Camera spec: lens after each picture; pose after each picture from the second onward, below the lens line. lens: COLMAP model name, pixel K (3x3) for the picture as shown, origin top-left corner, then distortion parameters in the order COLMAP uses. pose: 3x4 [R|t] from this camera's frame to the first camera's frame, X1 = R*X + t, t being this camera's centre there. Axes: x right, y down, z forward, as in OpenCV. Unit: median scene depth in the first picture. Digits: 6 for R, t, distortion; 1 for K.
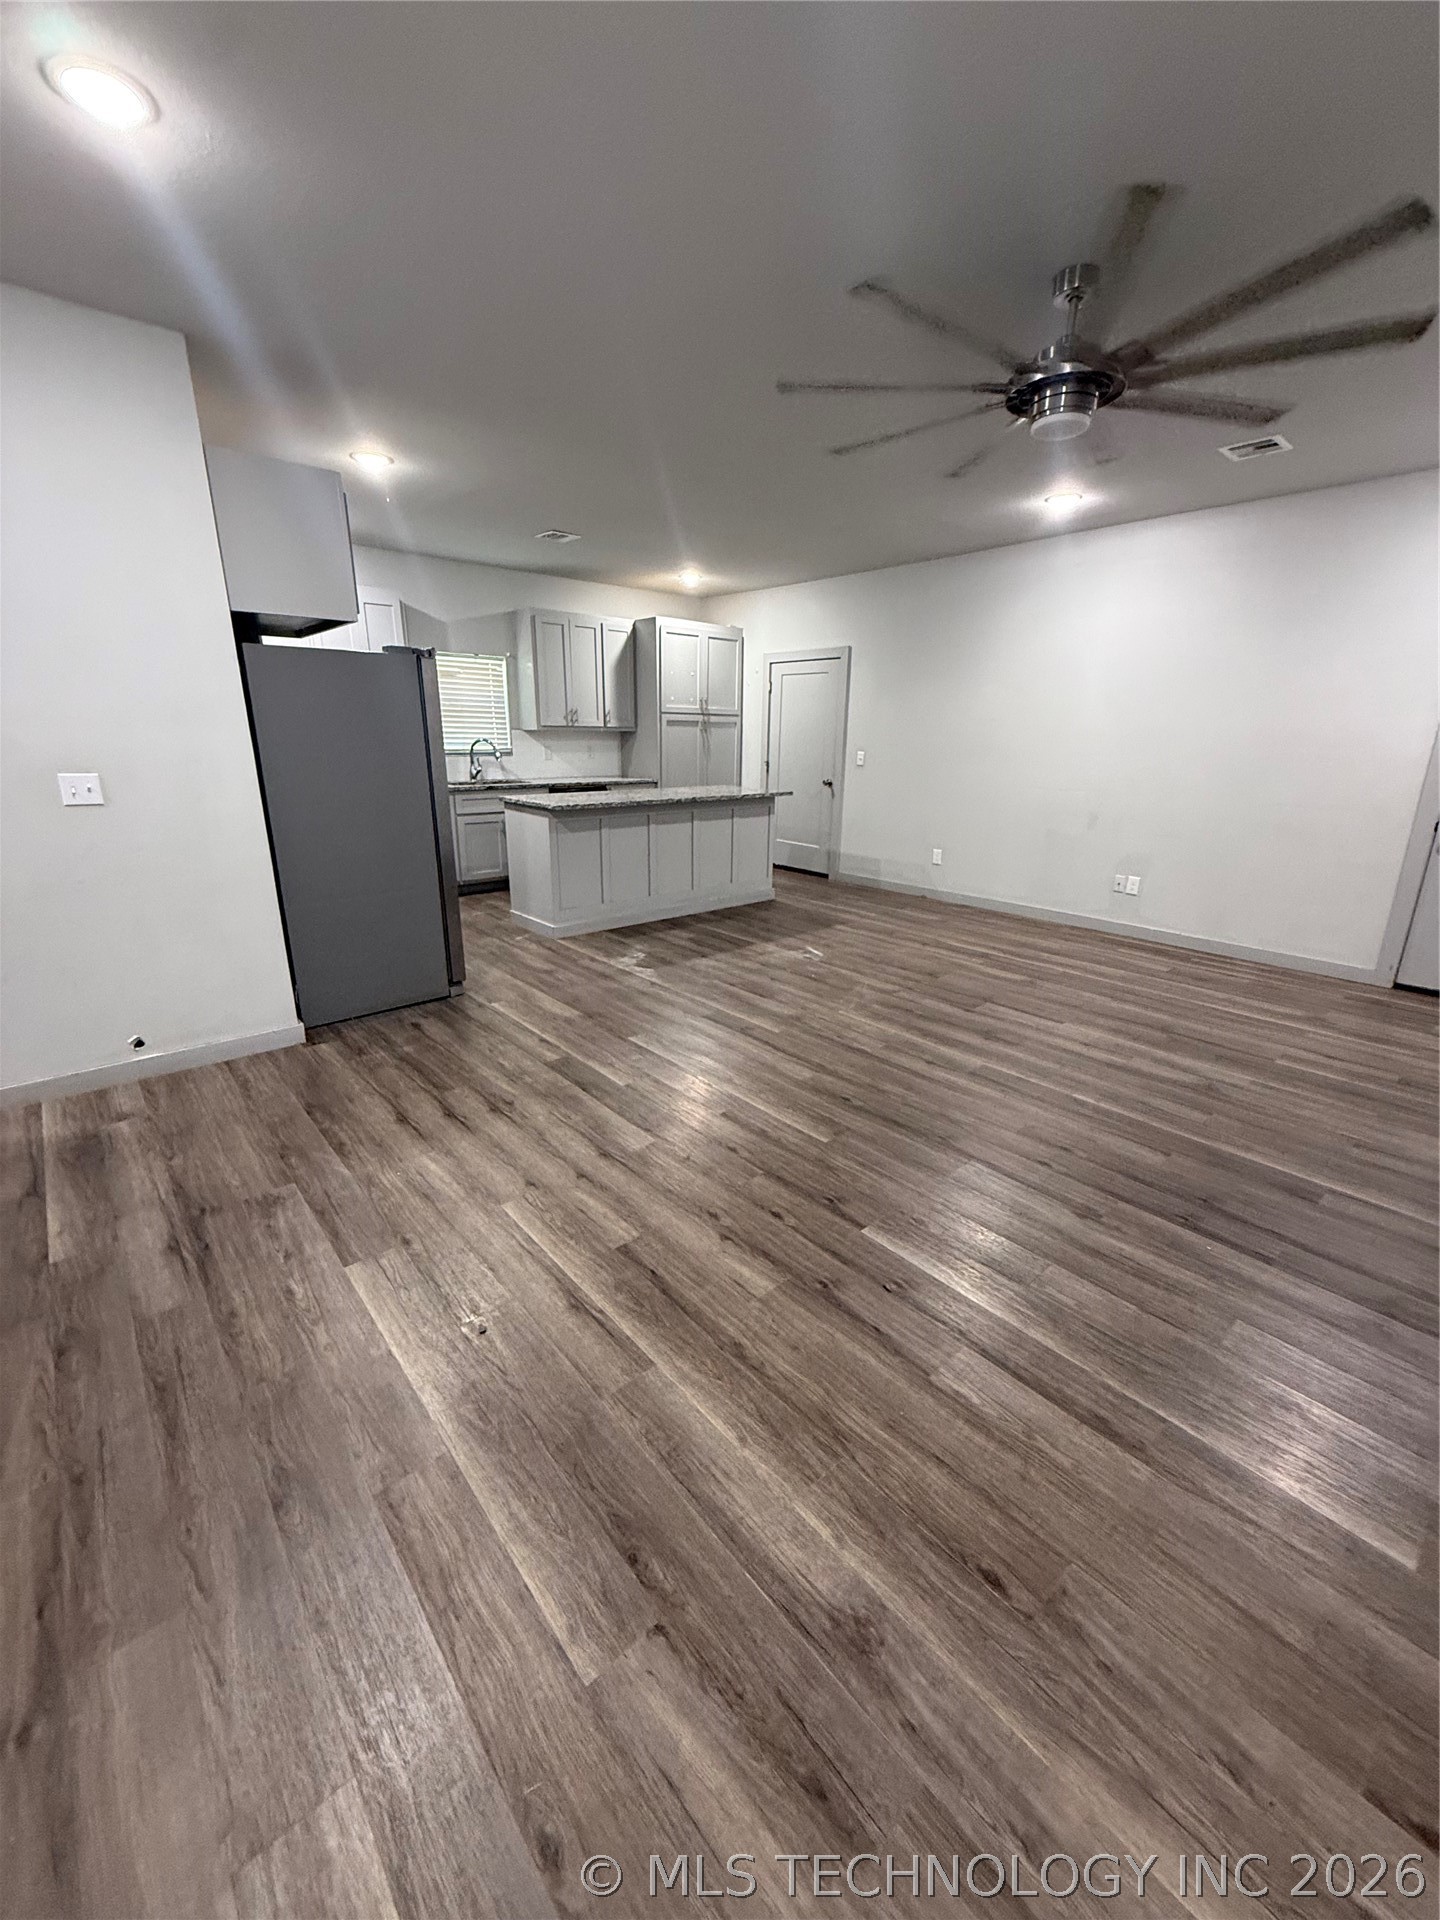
lens RADIAL K [[762.7, 0, 716.6], [0, 762.7, 960.0], [0, 0, 1]] dist [0.000064, 0.000121]
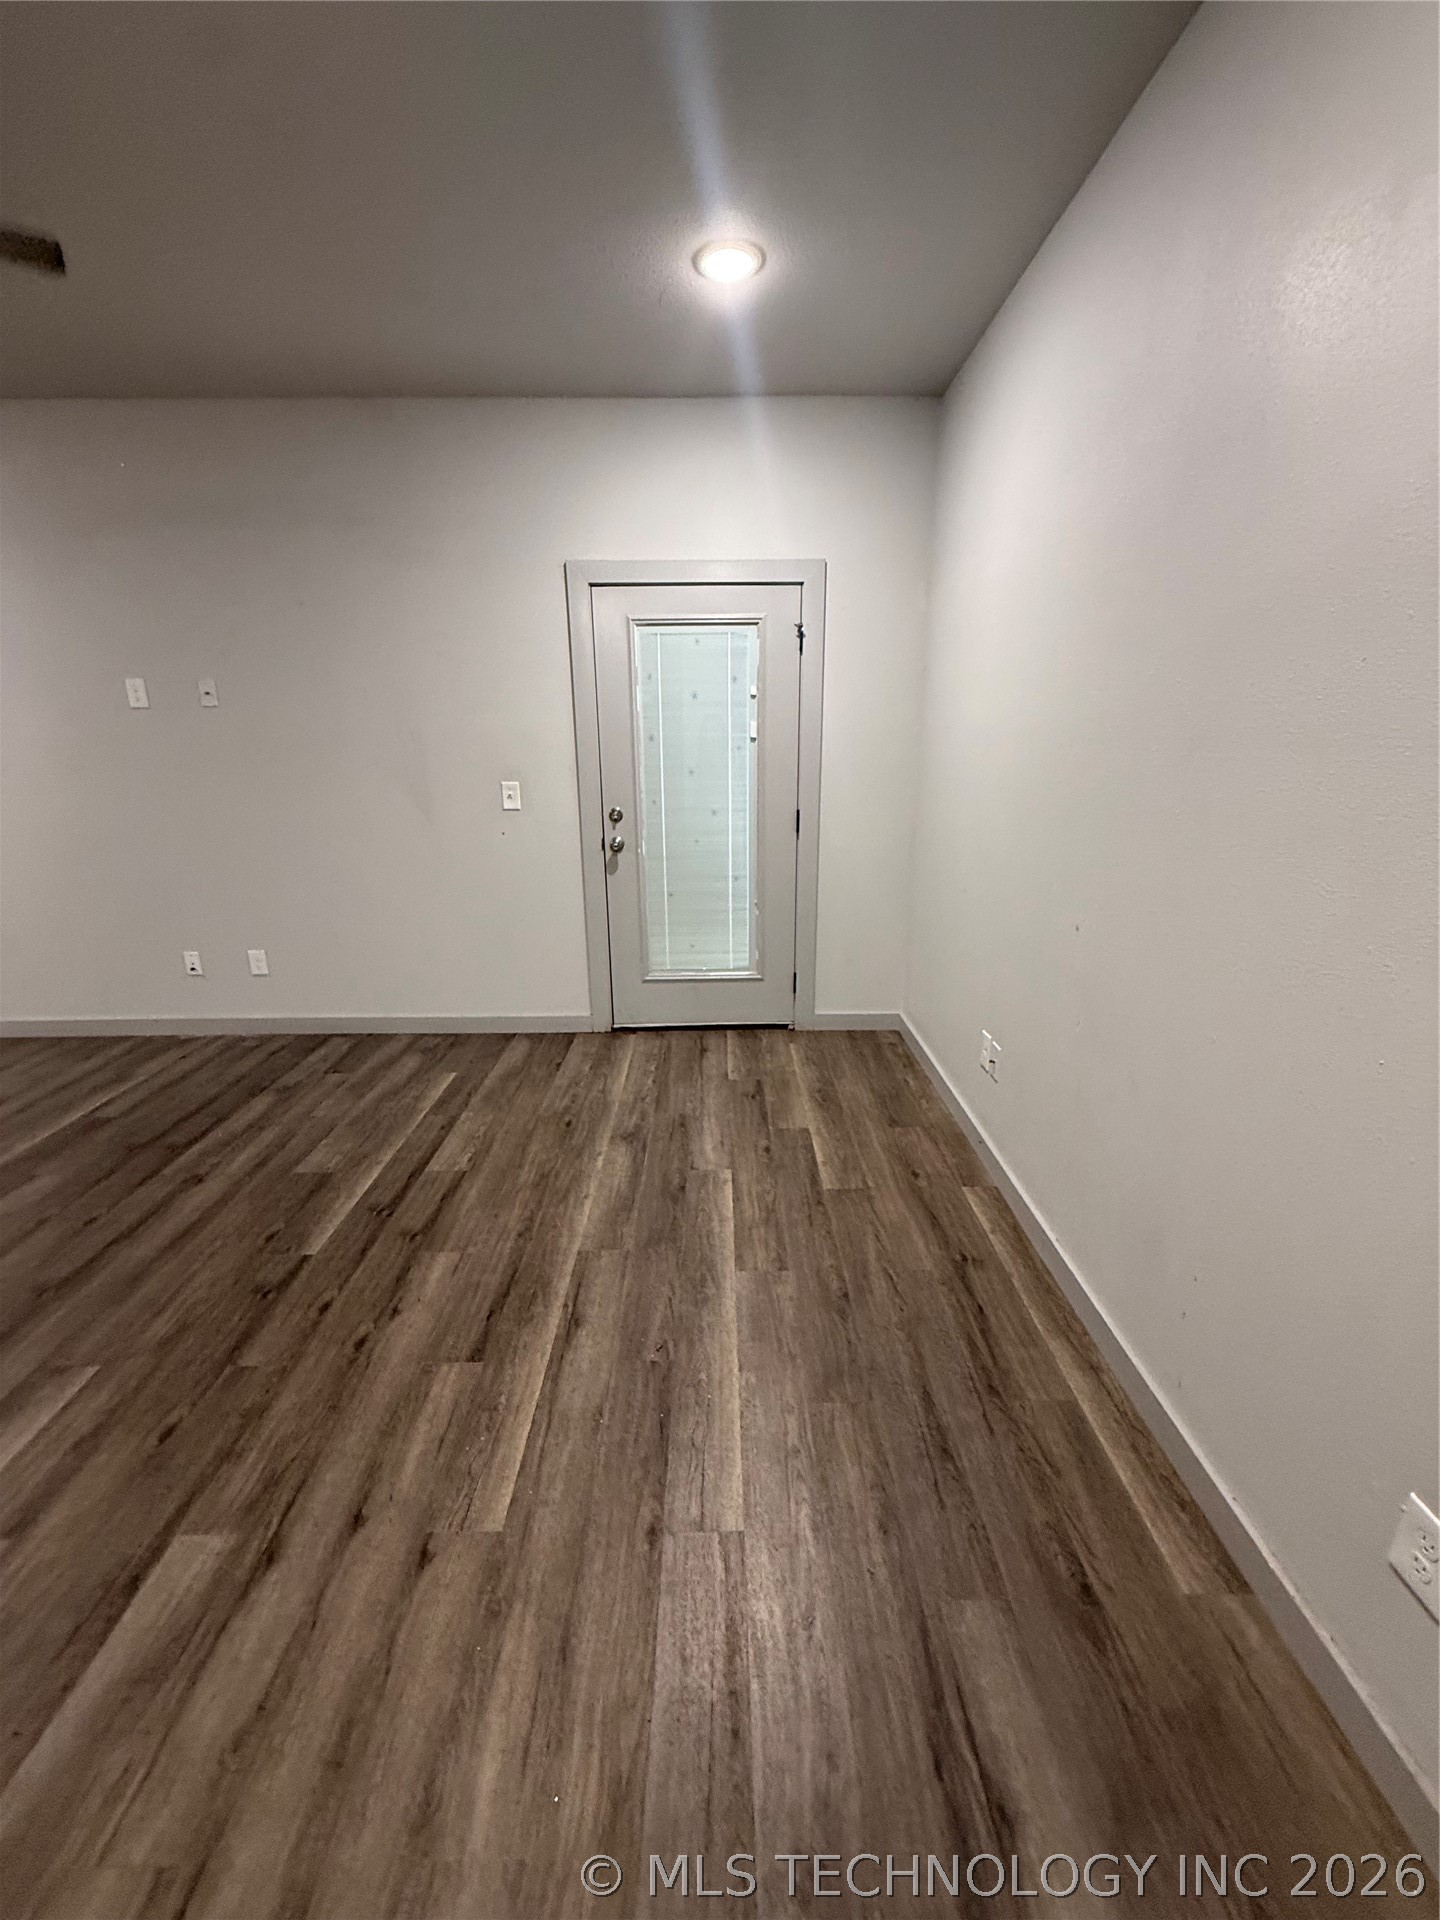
lens RADIAL K [[762.7, 0, 719.8], [0, 762.7, 956.6], [0, 0, 1]] dist [0.000064, 0.000121]
pose [[-0.759937, -0.184220, 0.623345, -0.558477], [0.185413, 0.857716, 0.479526, -0.257705], [-0.622991, 0.479986, -0.617653, 0.825091]]
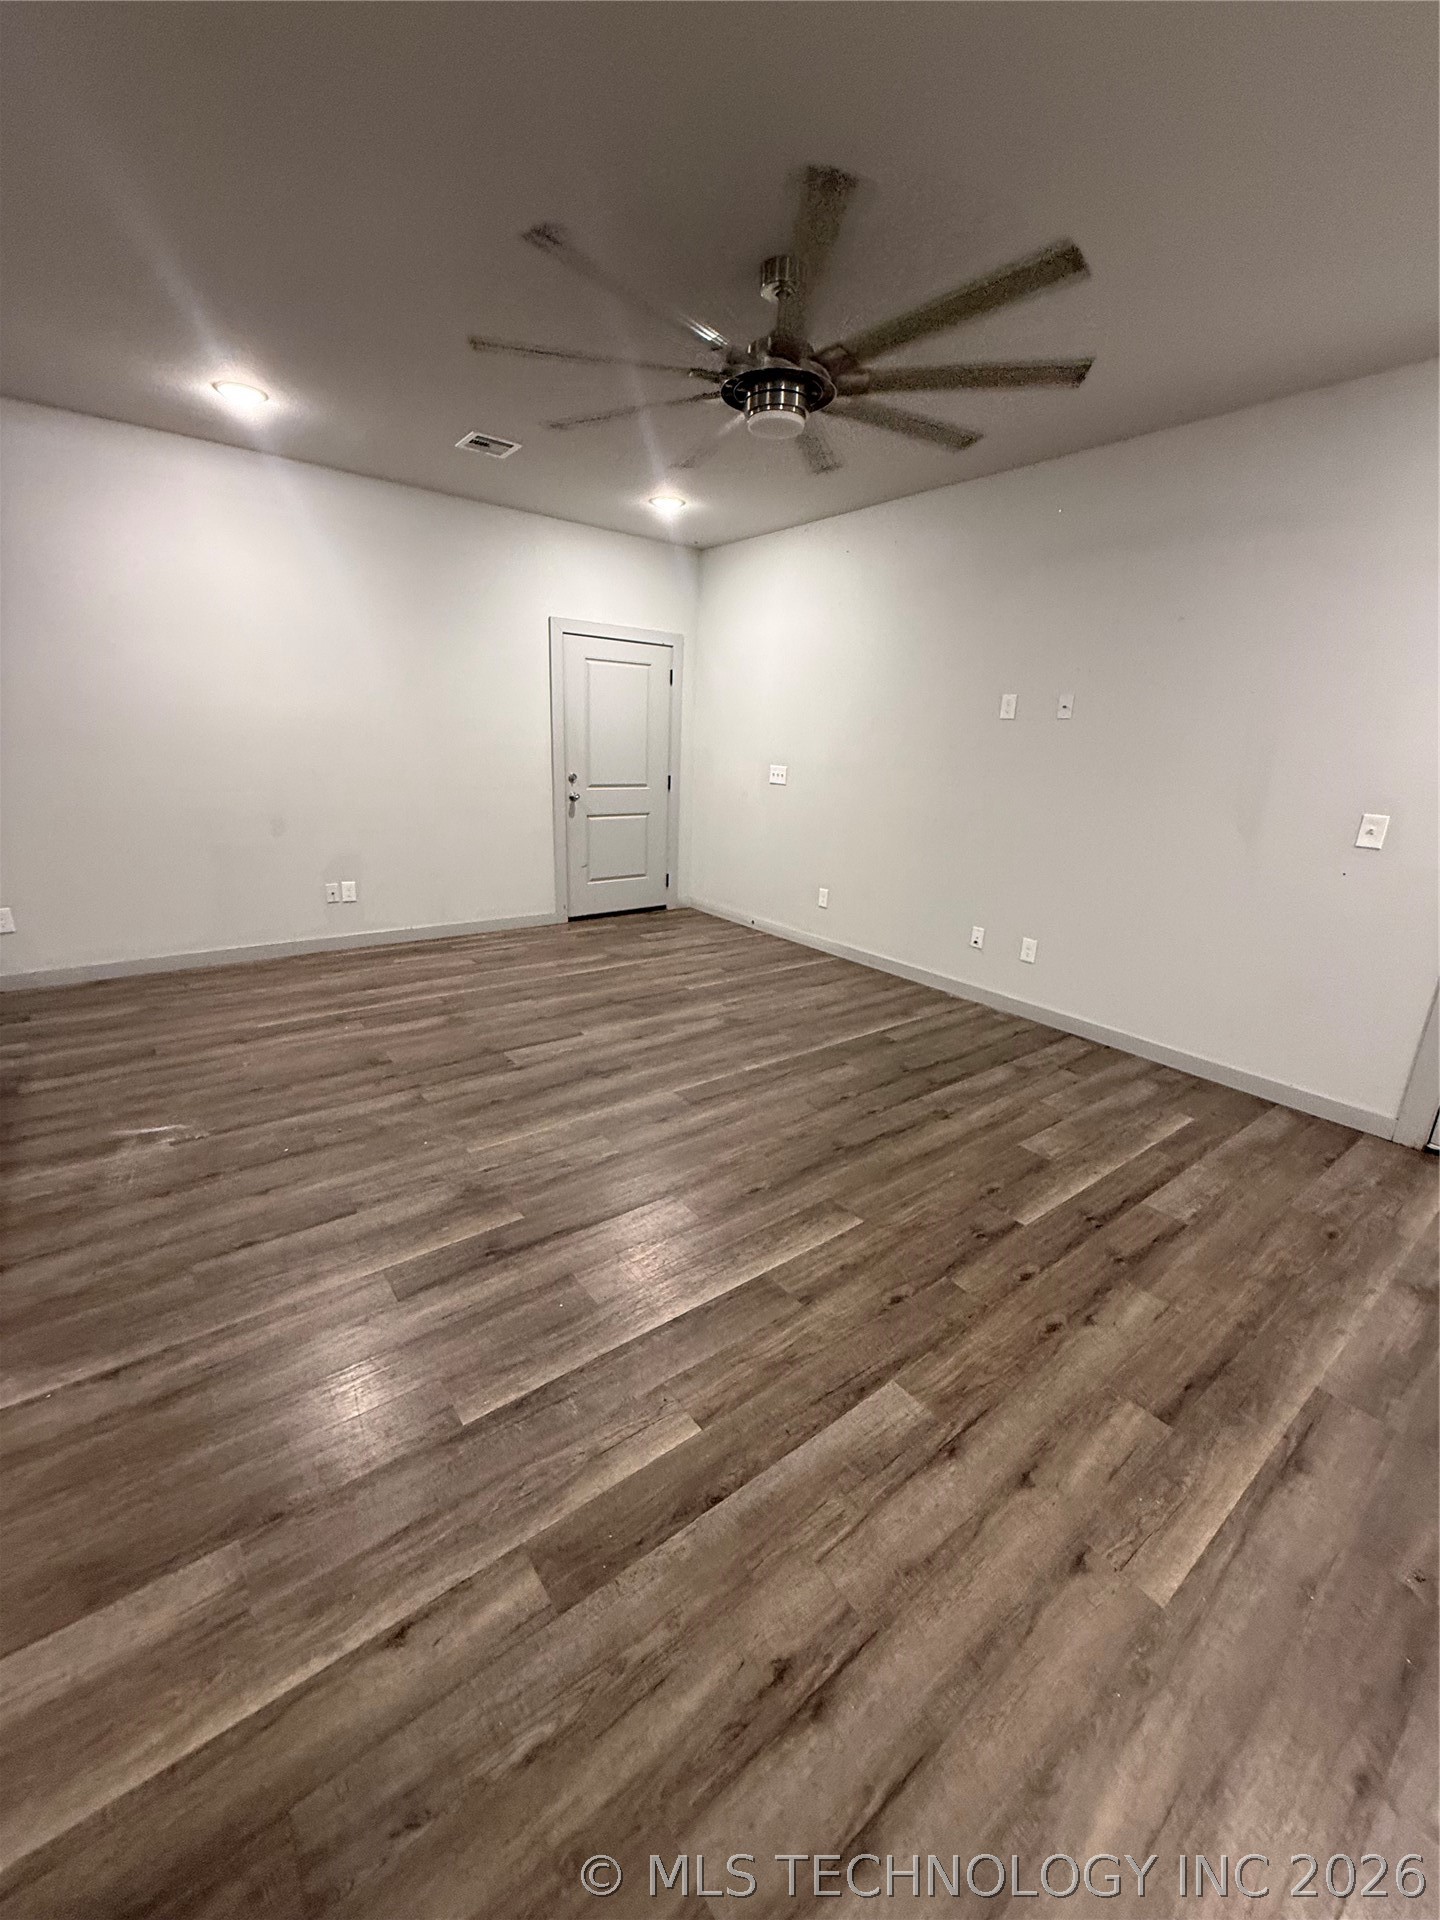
lens RADIAL K [[762.7, 0, 723.3], [0, 762.7, 960.2], [0, 0, 1]] dist [0.000064, 0.000121]
pose [[0.053220, -0.290853, 0.955286, -0.551828], [0.250630, 0.929911, 0.269164, -0.281056], [-0.966619, 0.225099, 0.122387, 0.896348]]
